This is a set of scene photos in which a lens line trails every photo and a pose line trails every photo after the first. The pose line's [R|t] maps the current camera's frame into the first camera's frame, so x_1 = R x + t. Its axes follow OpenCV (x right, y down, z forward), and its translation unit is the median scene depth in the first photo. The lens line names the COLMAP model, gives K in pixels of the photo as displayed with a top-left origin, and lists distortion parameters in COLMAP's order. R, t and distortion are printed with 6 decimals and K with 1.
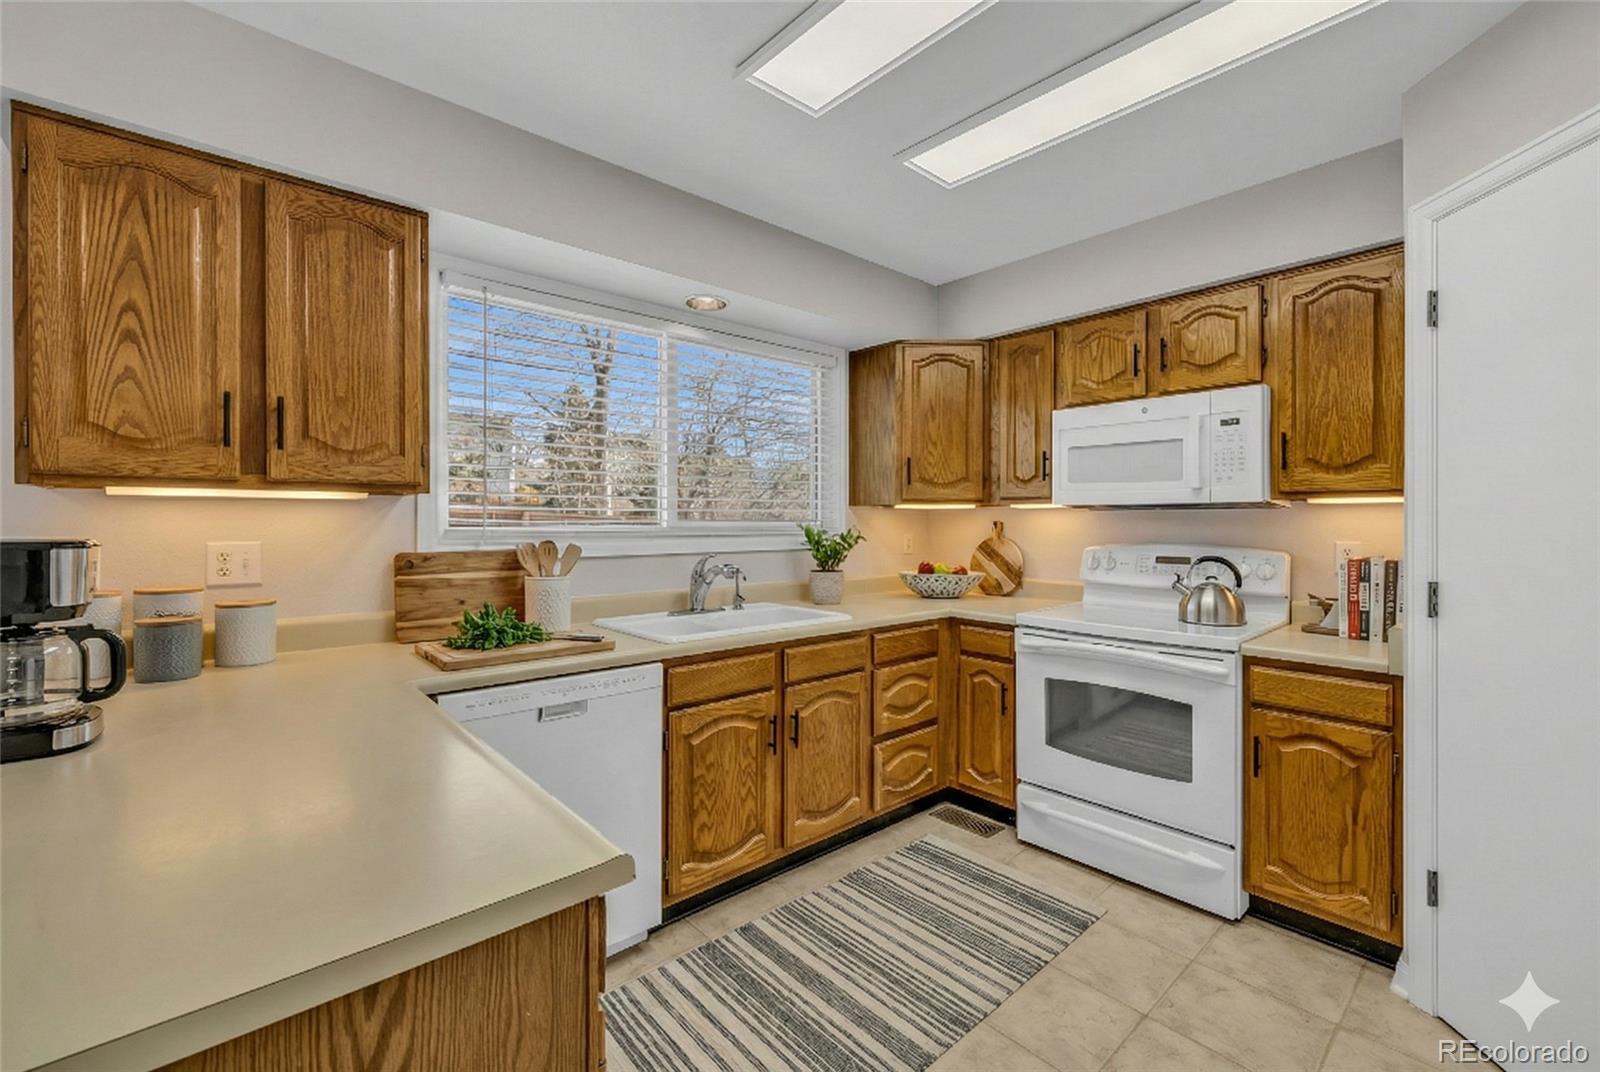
lens RADIAL K [[684.1, 0, 790.4], [0, 684.1, 525.5], [0, 0, 1]] dist [0.002134, 0.000500]
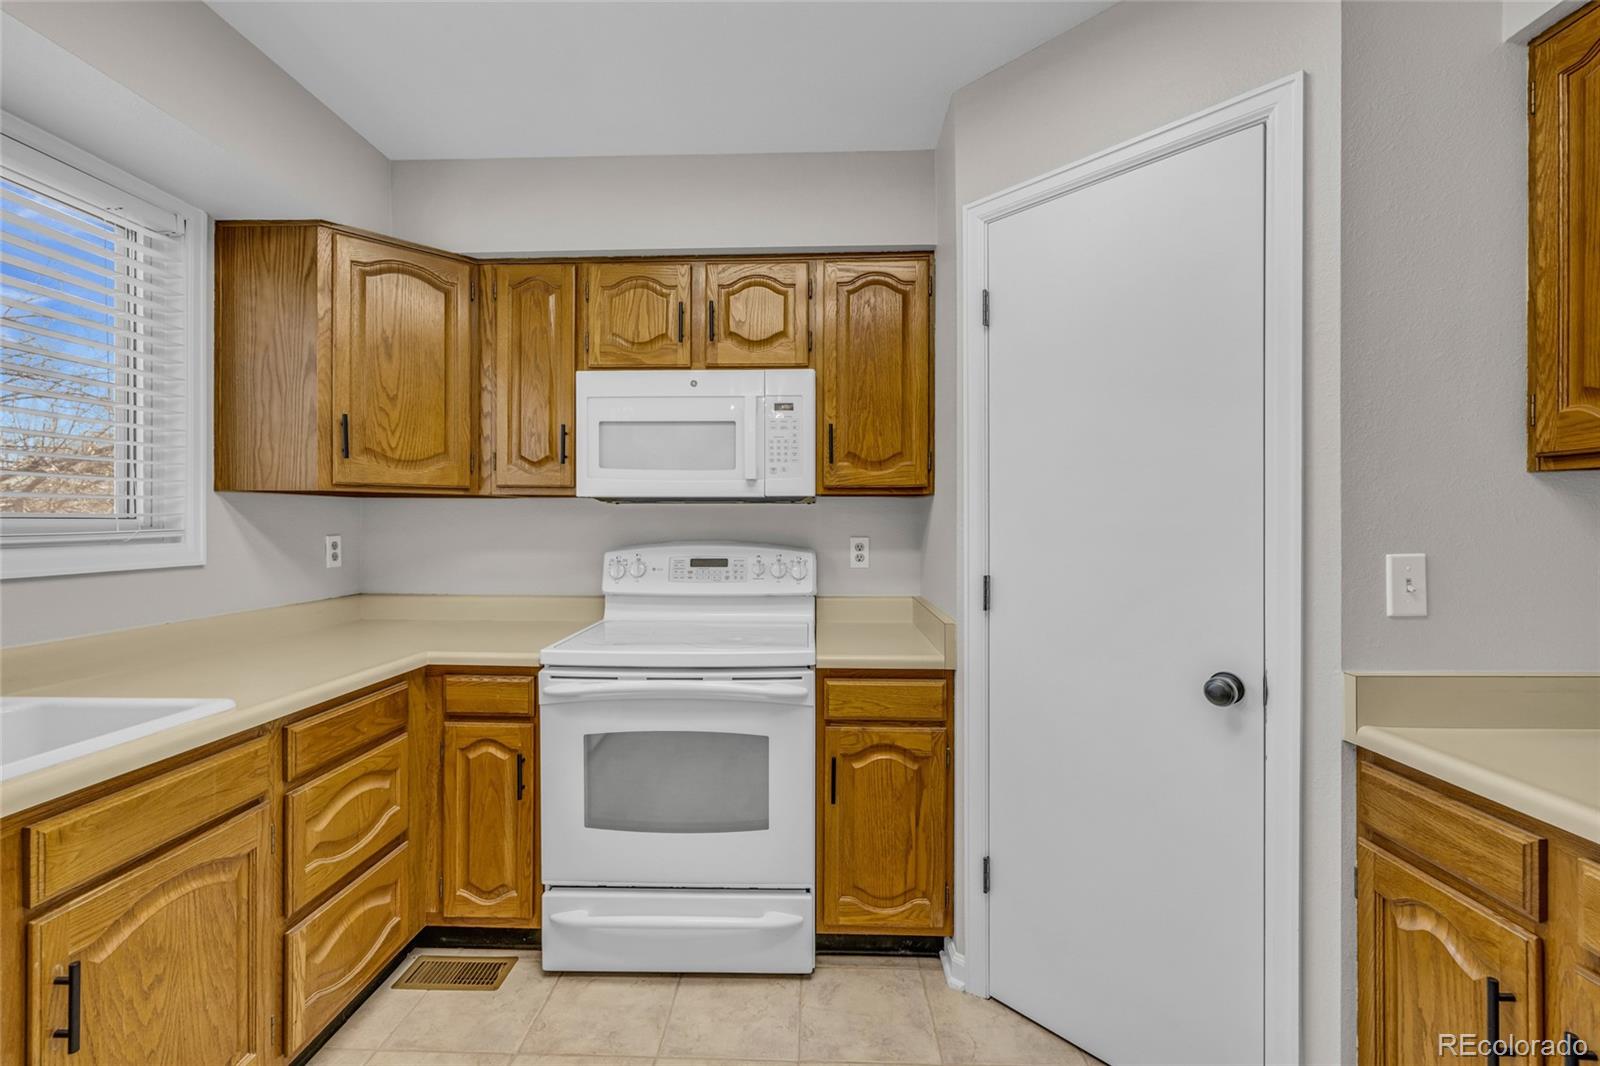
lens RADIAL K [[672.1, 0, 800.0], [0, 672.1, 524.5], [0, 0, 1]] dist [-0.001065, 0.001077]
pose [[0.679601, -0.004255, 0.733569, 0.009885], [0.005934, 0.999982, 0.000304, 0.002898], [-0.733558, 0.004146, 0.679615, 0.389325]]
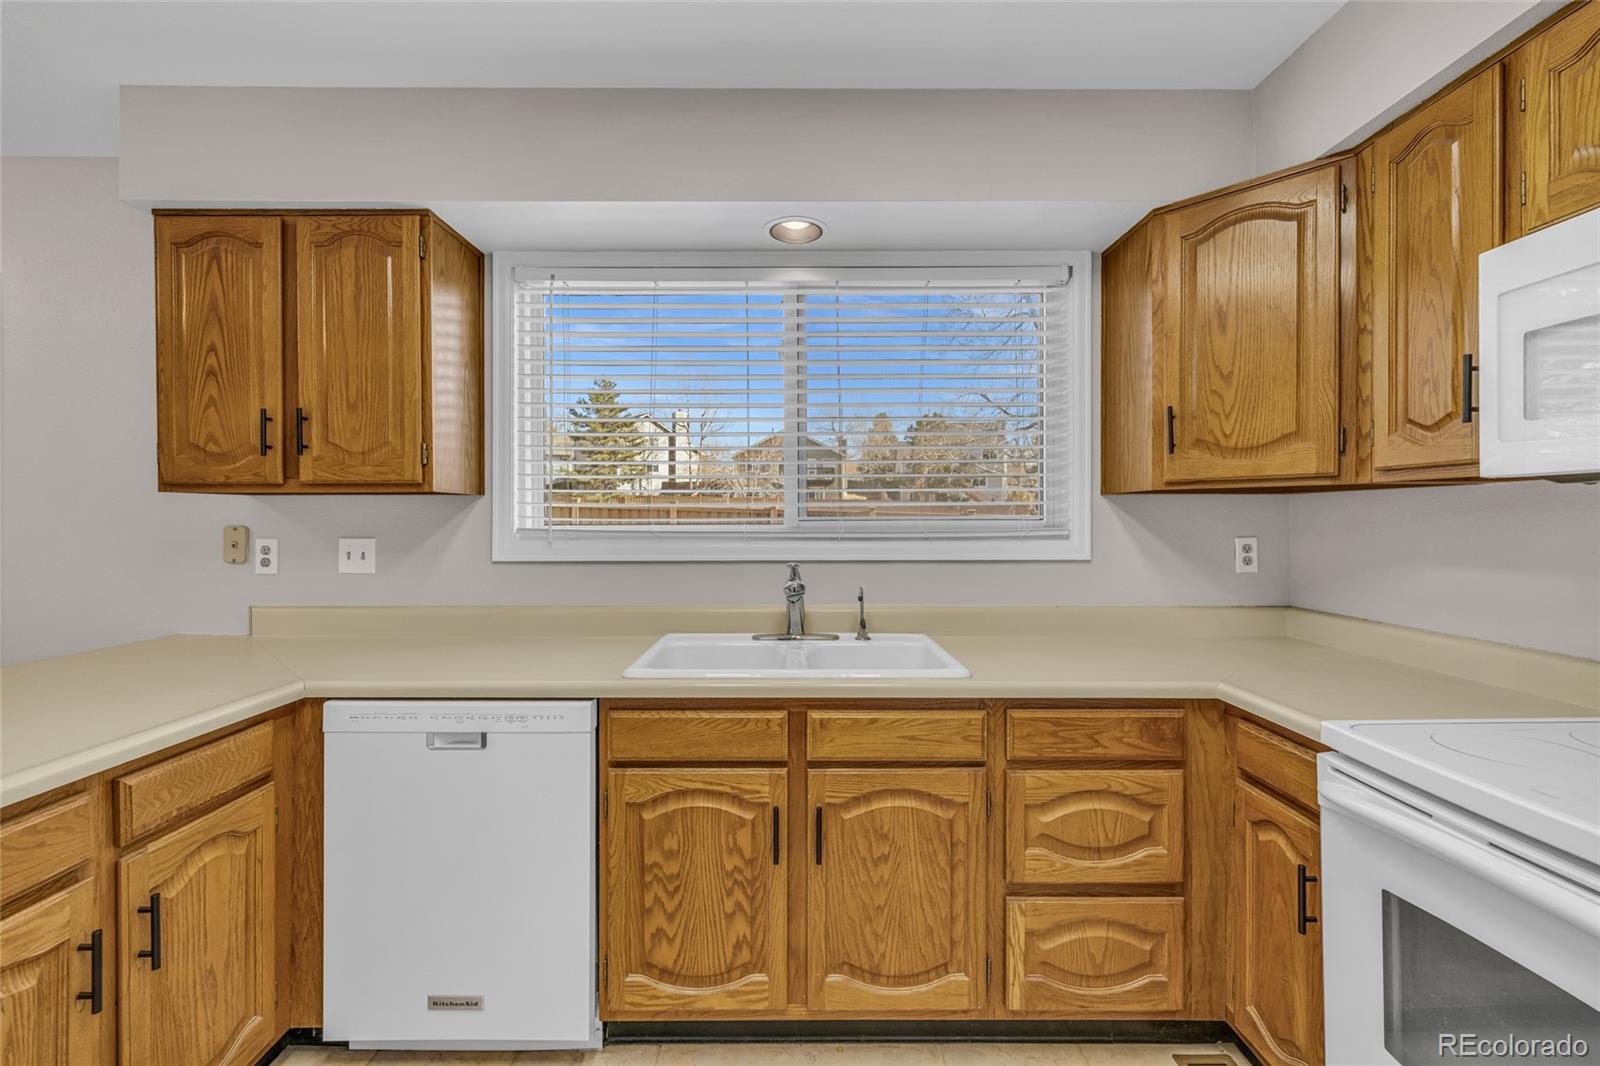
lens RADIAL K [[672.1, 0, 790.7], [0, 672.1, 524.1], [0, 0, 1]] dist [-0.001065, 0.001077]
pose [[0.751714, 0.000945, -0.659489, 0.411140], [-0.002653, 0.999995, -0.001591, 0.000813], [0.659484, 0.002945, 0.751713, 0.497700]]
